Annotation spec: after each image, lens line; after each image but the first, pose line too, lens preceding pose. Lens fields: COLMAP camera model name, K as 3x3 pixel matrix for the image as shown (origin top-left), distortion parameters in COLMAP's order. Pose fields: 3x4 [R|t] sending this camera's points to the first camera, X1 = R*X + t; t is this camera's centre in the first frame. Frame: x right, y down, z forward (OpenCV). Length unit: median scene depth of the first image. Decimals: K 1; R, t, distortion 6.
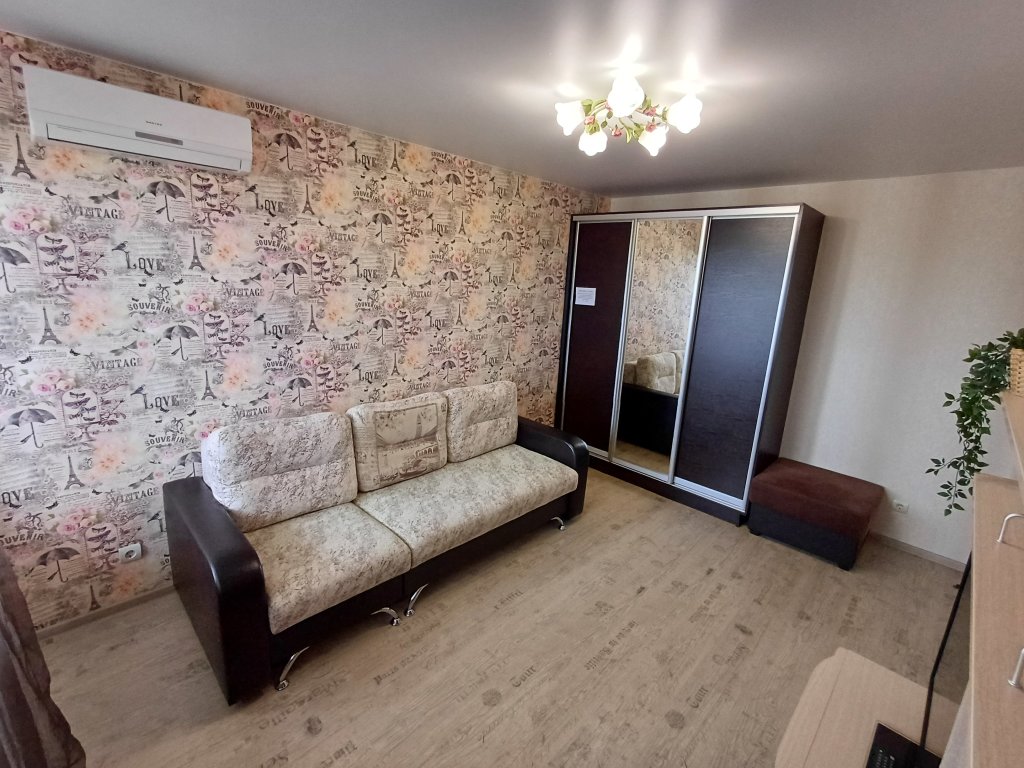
lens RADIAL K [[464.0, 0, 516.7], [0, 464.0, 376.0], [0, 0, 1]] dist [0.004732, -0.001670]
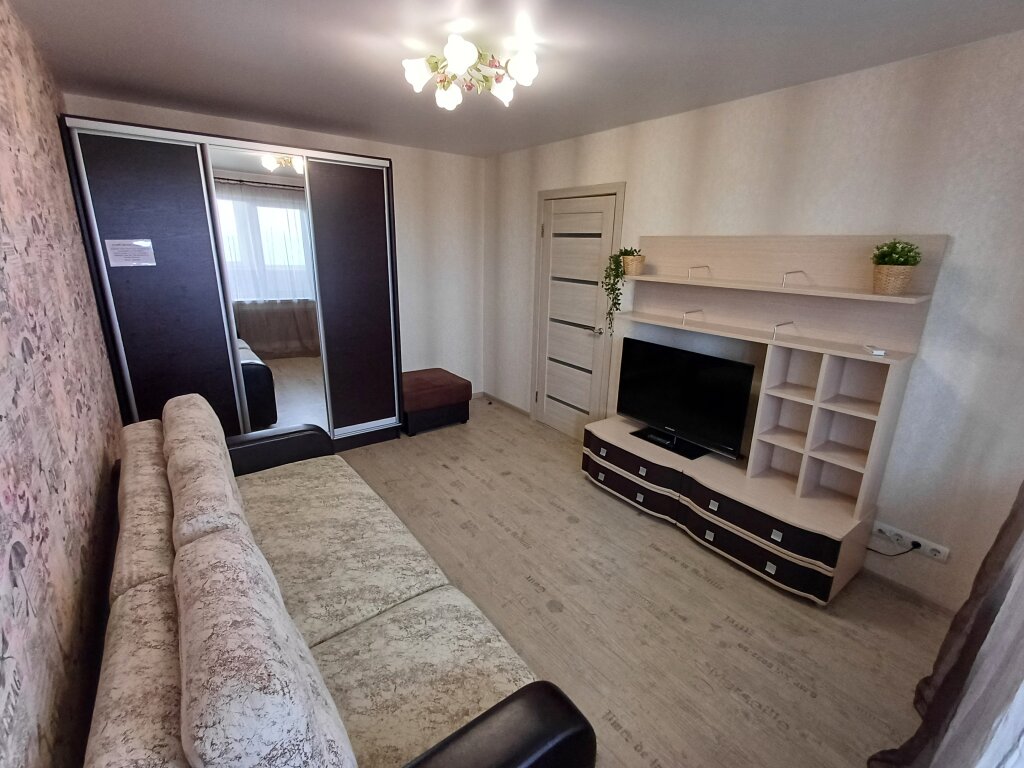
lens RADIAL K [[464.0, 0, 514.0], [0, 464.0, 380.6], [0, 0, 1]] dist [0.004732, -0.001670]
pose [[0.152741, -0.325927, 0.932975, -0.749229], [0.204002, 0.934118, 0.292929, -0.144526], [-0.966982, 0.145587, 0.209168, 0.609338]]
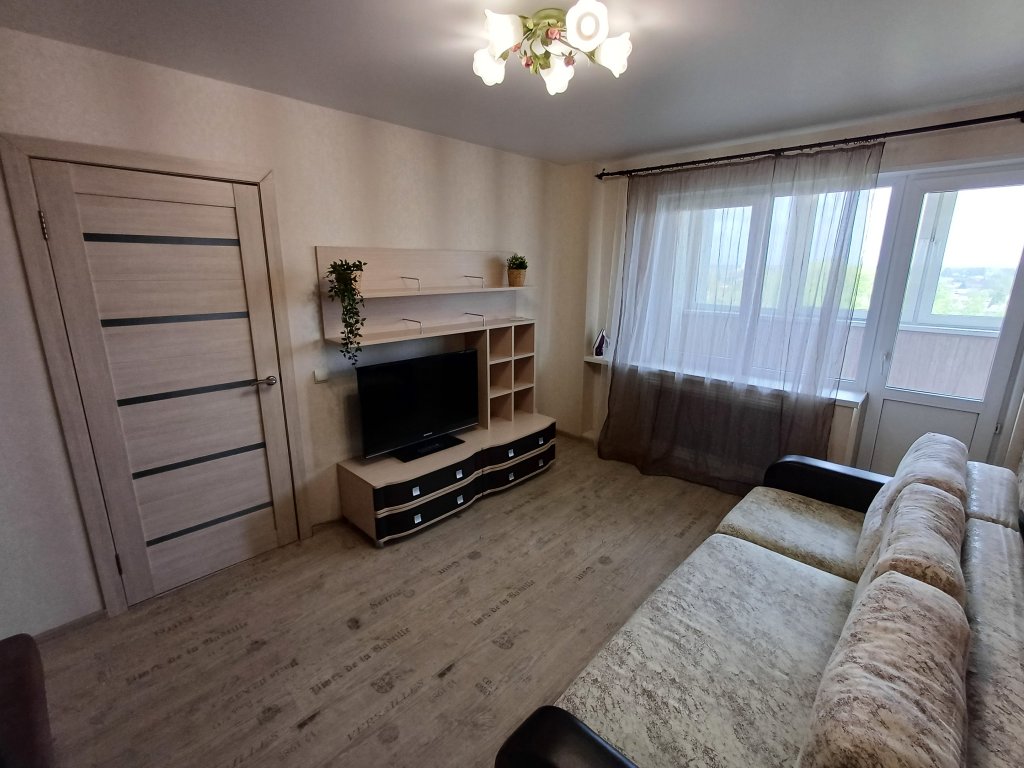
lens RADIAL K [[464.0, 0, 520.8], [0, 464.0, 379.3], [0, 0, 1]] dist [0.004732, -0.001670]
pose [[-0.997825, -0.051884, -0.040673, 0.218540], [-0.064610, 0.892273, 0.446849, -0.298735], [0.013107, 0.448505, -0.893684, 1.552706]]
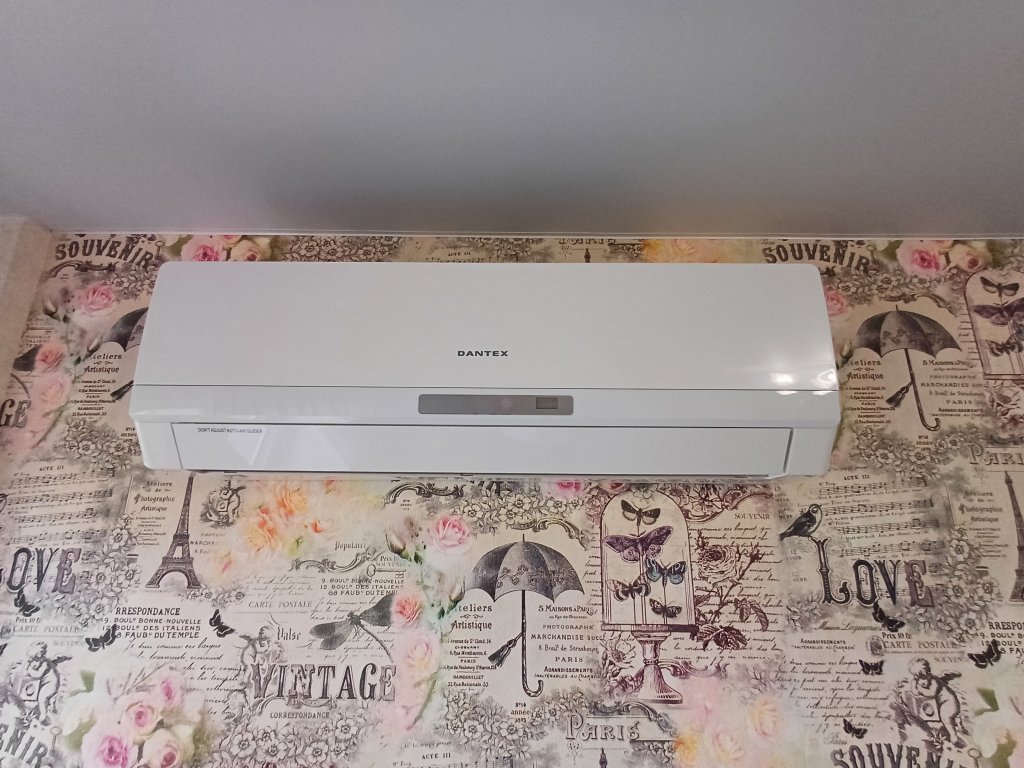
lens RADIAL K [[464.0, 0, 507.4], [0, 464.0, 386.1], [0, 0, 1]] dist [0.004732, -0.001670]
pose [[0.702132, -0.217975, -0.677863, -0.470688], [-0.126250, 0.898798, -0.419790, -0.327497], [0.700765, 0.380328, 0.603555, 0.670338]]
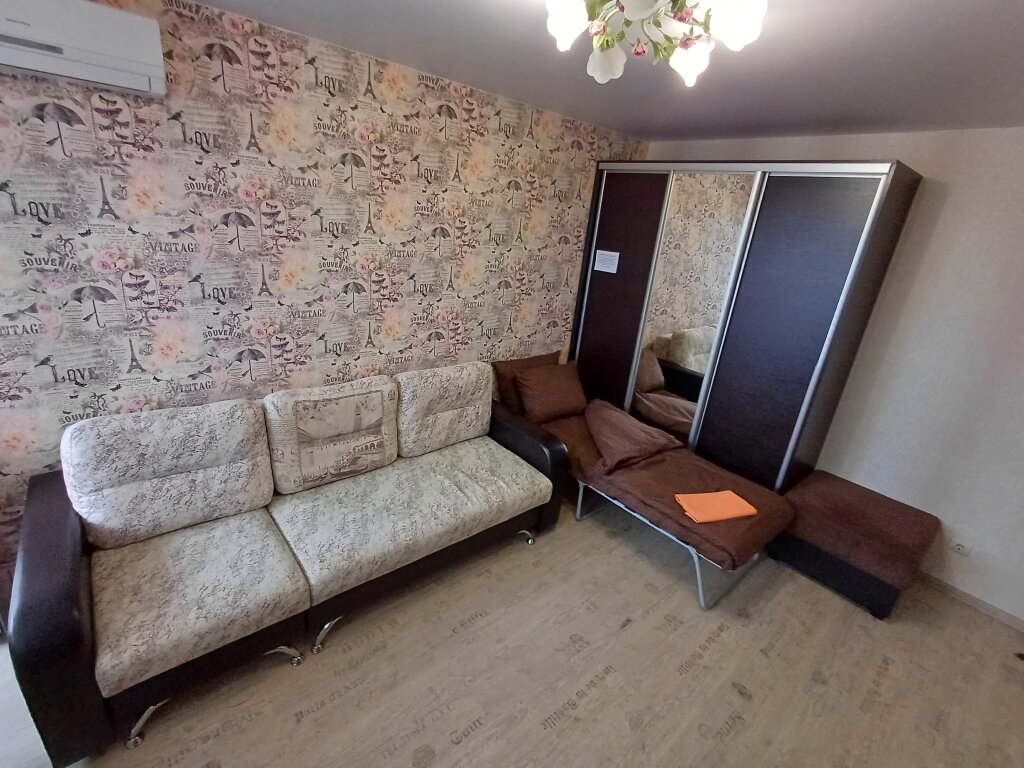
lens RADIAL K [[464.0, 0, 515.1], [0, 464.0, 374.8], [0, 0, 1]] dist [0.004732, -0.001670]
pose [[0.994720, 0.073013, -0.072122, 0.097008], [-0.064396, 0.991238, 0.115329, -0.087313], [0.079910, -0.110076, 0.990706, 0.193730]]
